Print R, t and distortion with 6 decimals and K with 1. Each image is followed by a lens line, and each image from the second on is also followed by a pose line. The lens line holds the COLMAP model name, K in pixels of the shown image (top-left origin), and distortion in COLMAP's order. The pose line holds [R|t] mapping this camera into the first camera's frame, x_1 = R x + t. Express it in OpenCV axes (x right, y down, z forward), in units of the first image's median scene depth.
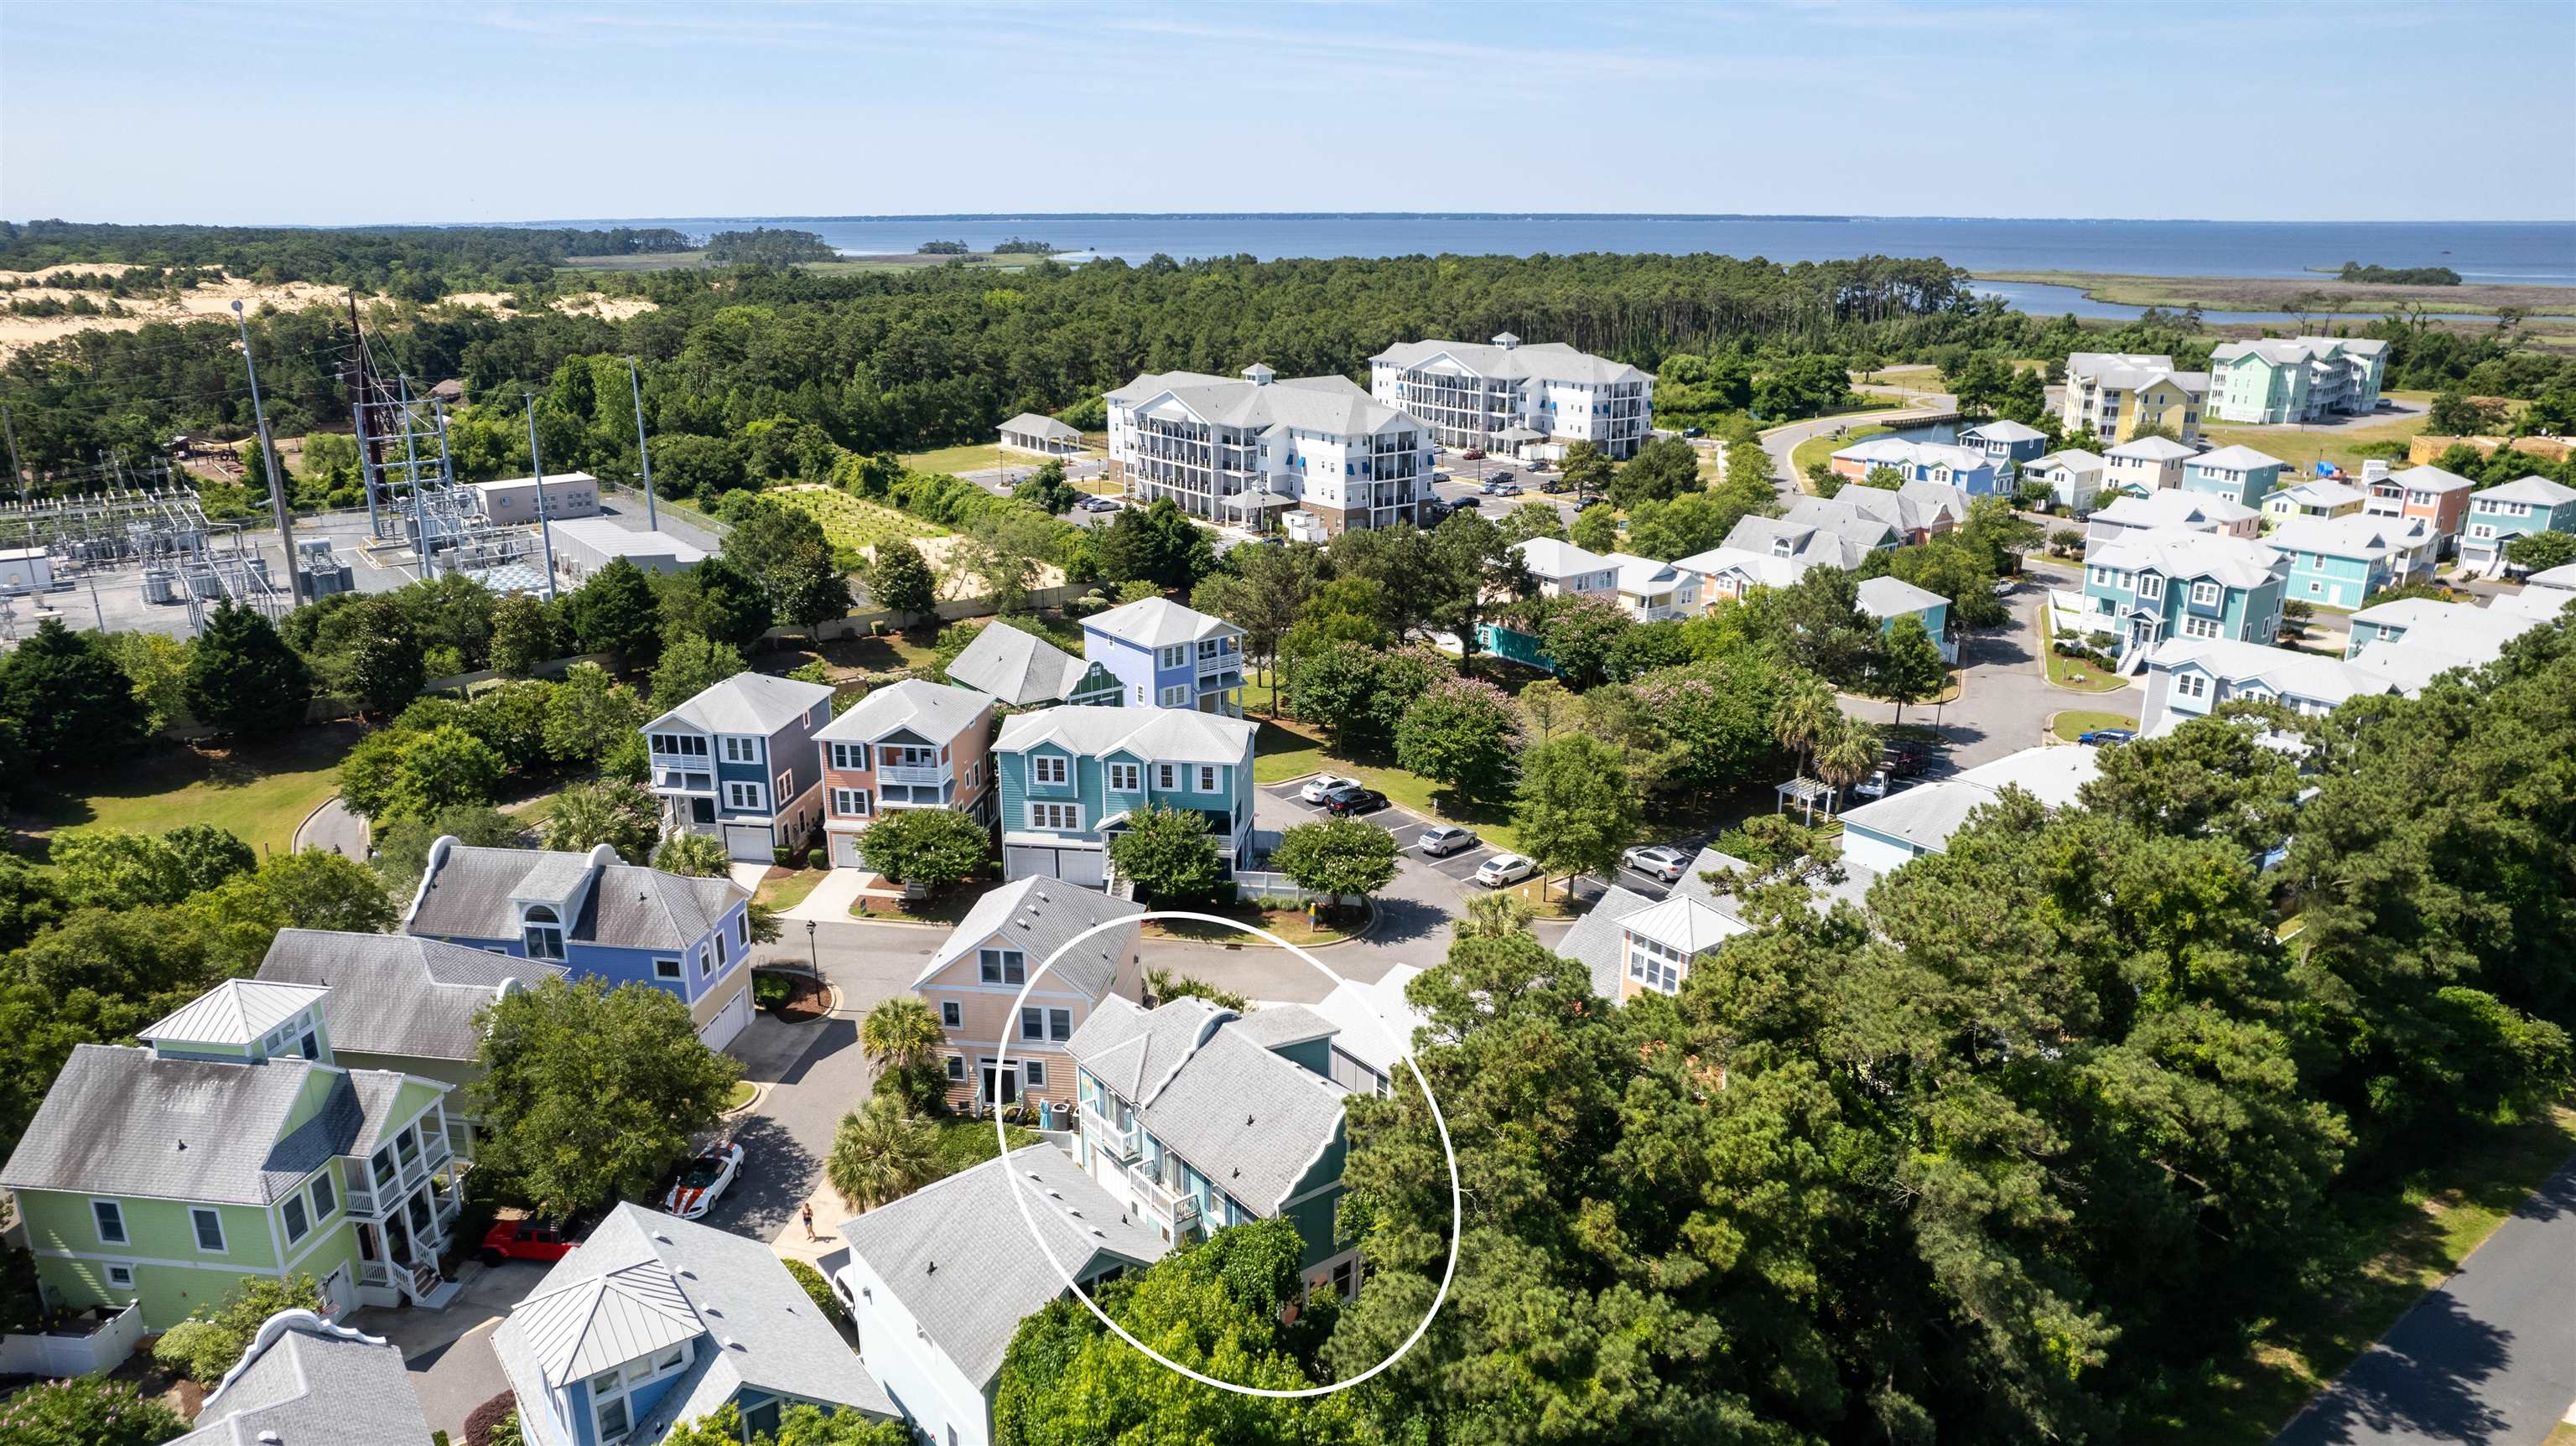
lens RADIAL K [[1663.5, 0, 1284.0], [0, 1663.5, 726.5], [0, 0, 1]] dist [-0.079388, 0.071539]
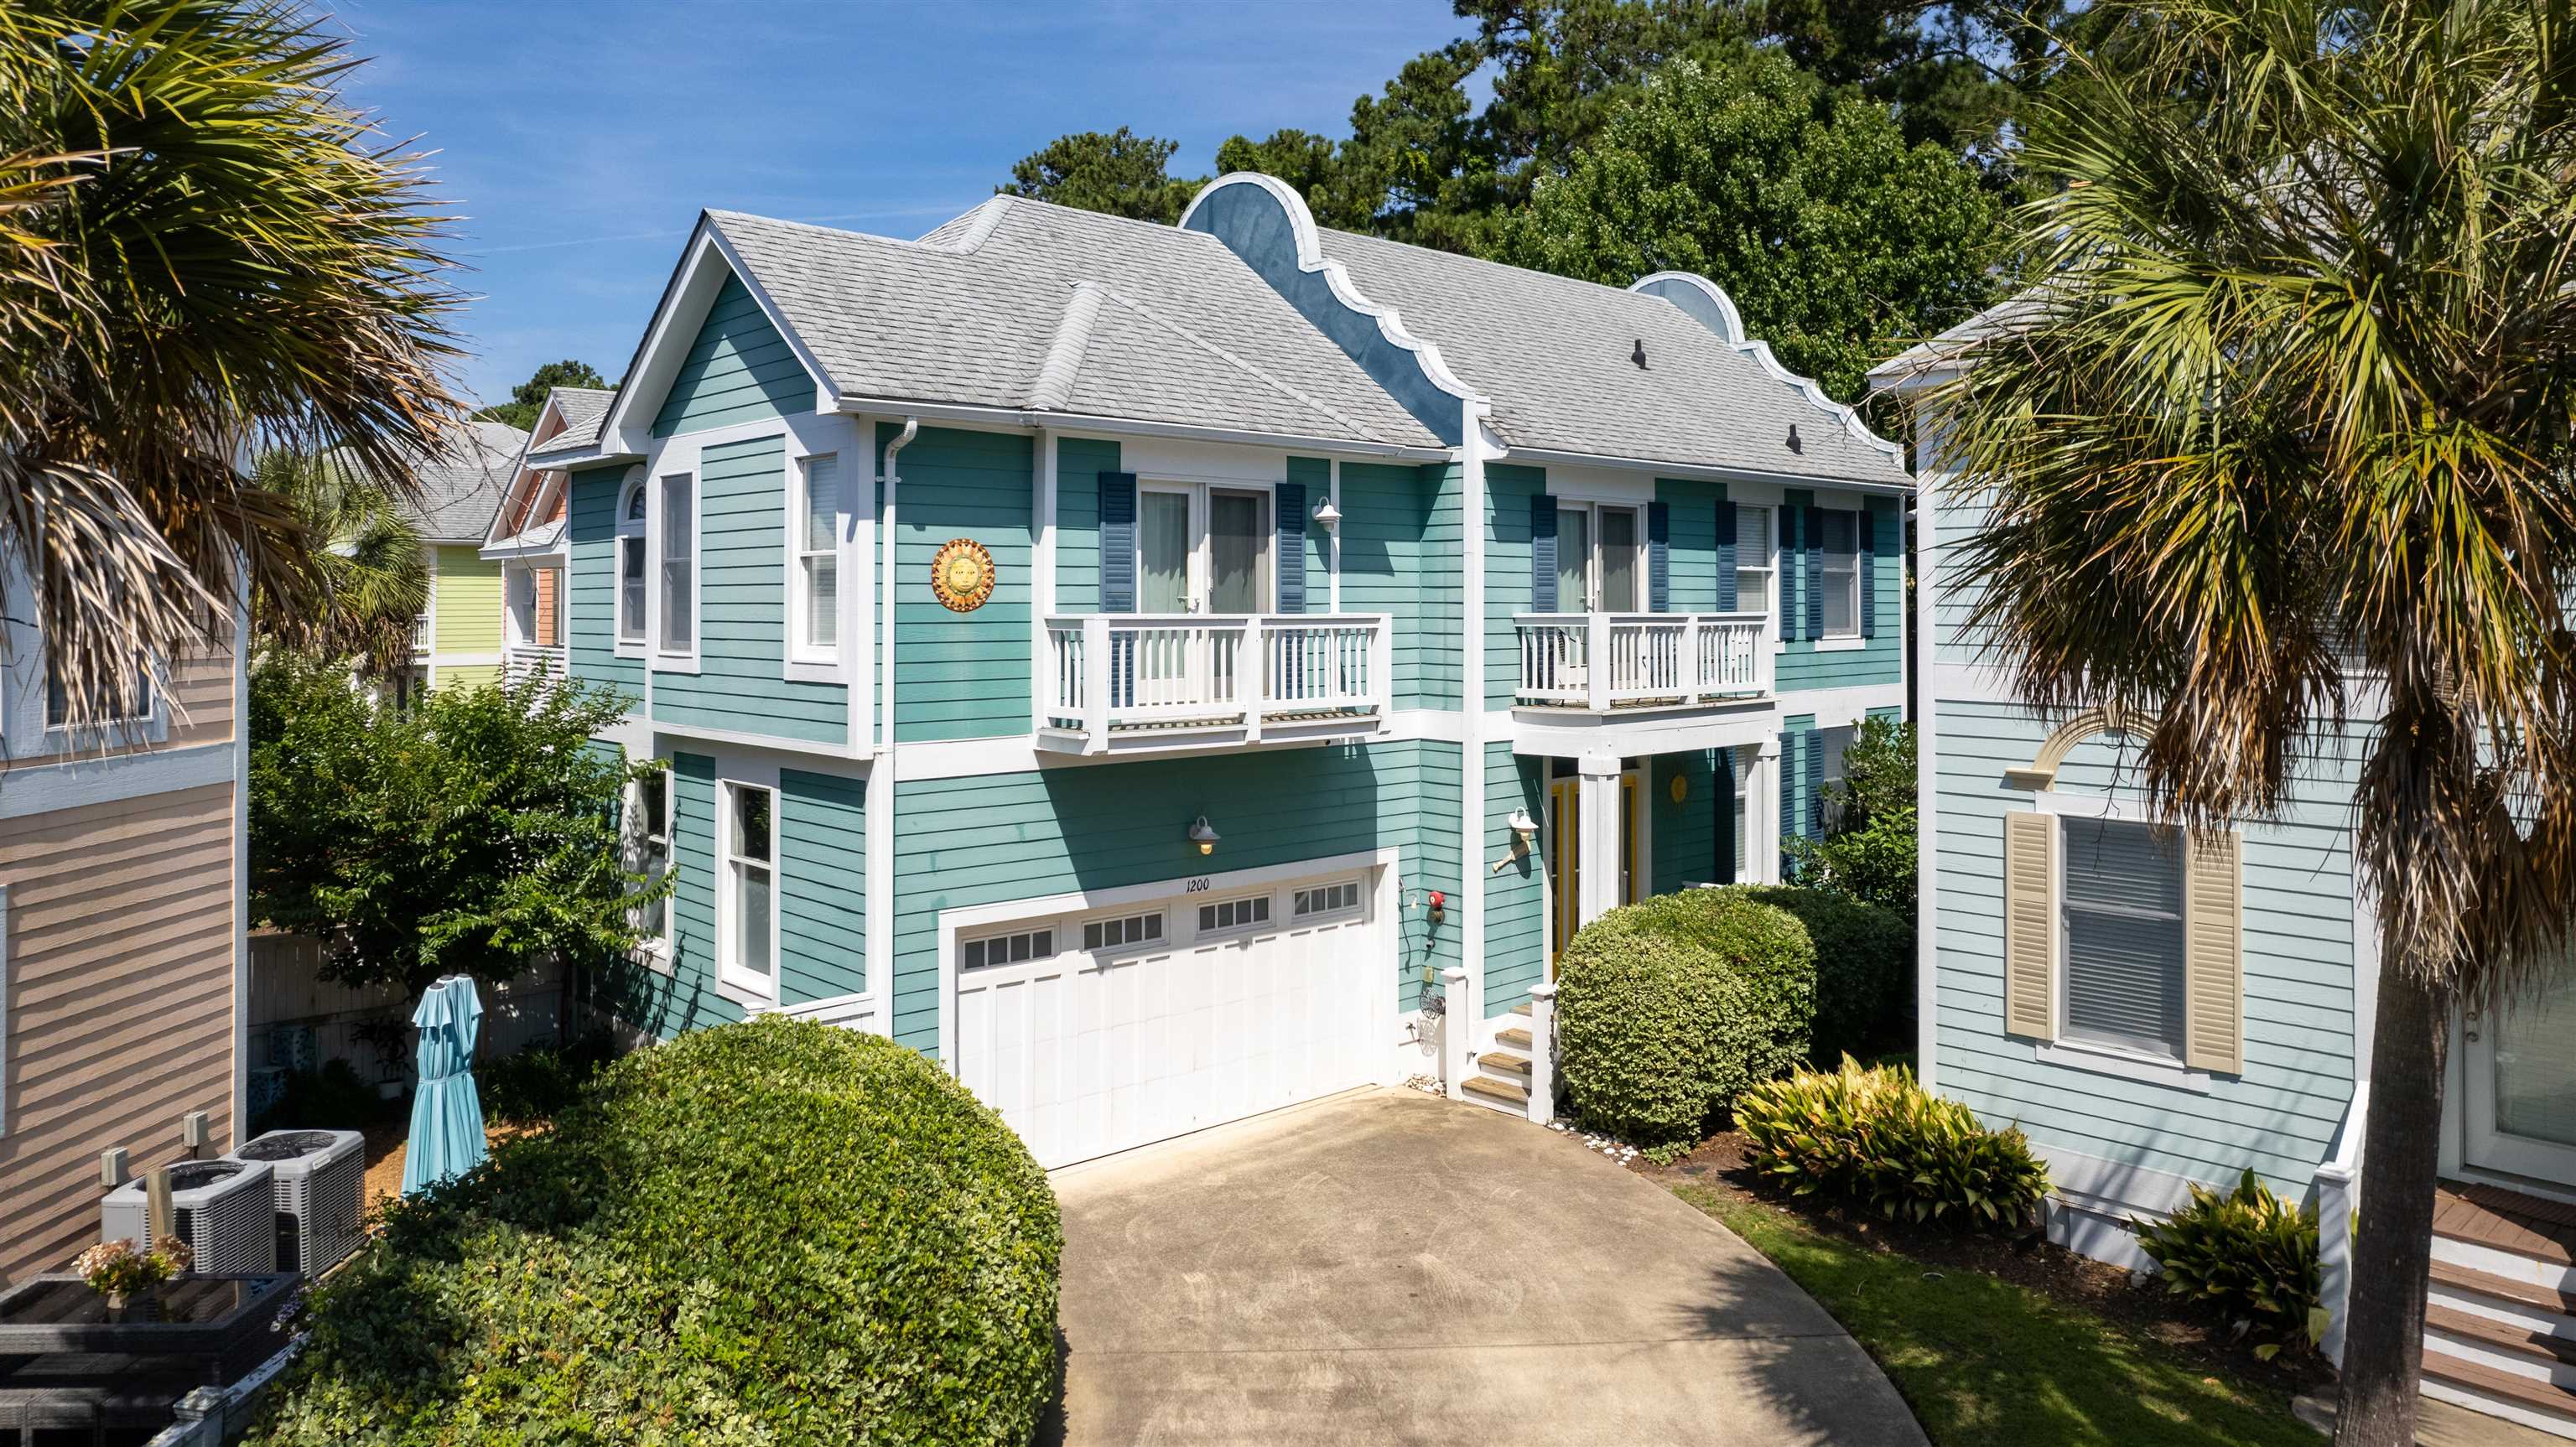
lens RADIAL K [[1691.5, 0, 1284.4], [0, 1691.5, 560.6], [0, 0, 1]] dist [-0.077654, -0.000041]
pose [[-0.098892, 0.022934, 0.994834, -0.142853], [0.299684, 0.954007, 0.007798, 0.102062], [-0.948899, 0.298907, -0.101217, 0.449065]]
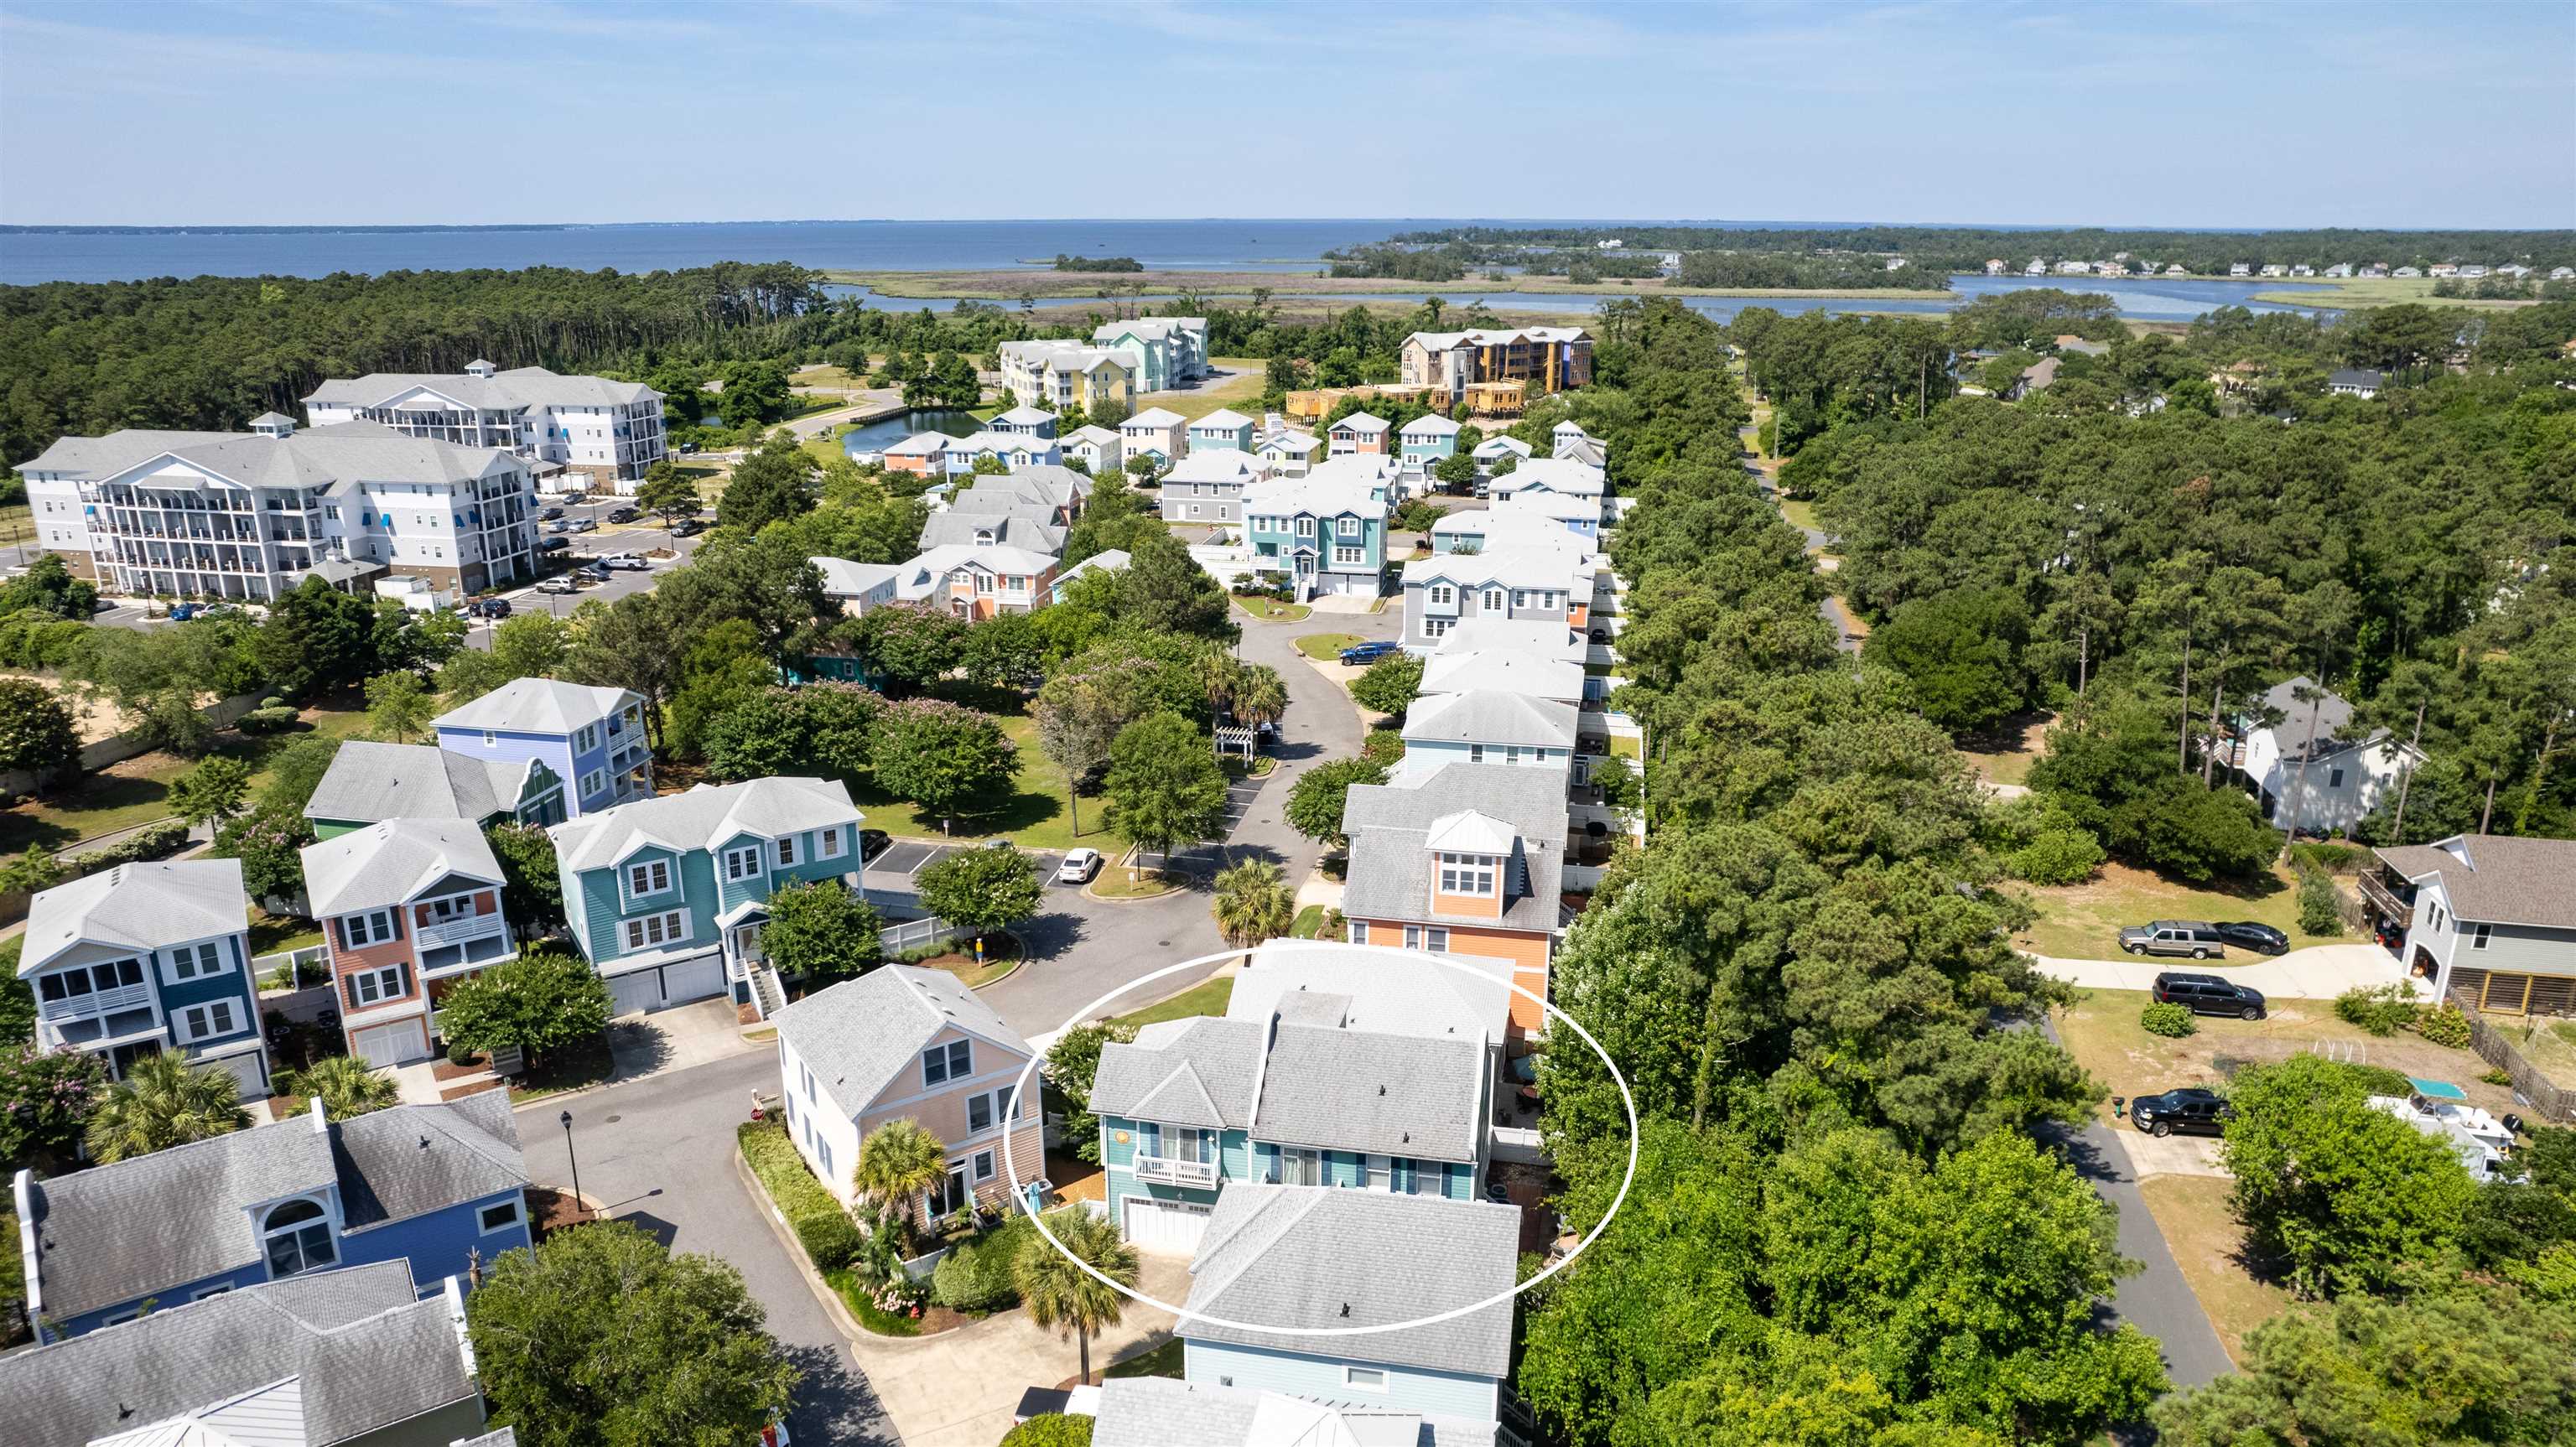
lens RADIAL K [[1652.7, 0, 1283.6], [0, 1652.7, 728.0], [0, 0, 1]] dist [-0.078464, 0.070505]
pose [[0.750657, -0.196182, 0.630894, -0.275093], [0.196538, 0.977975, 0.070263, -0.029805], [-0.630783, 0.071252, 0.772681, 0.085329]]
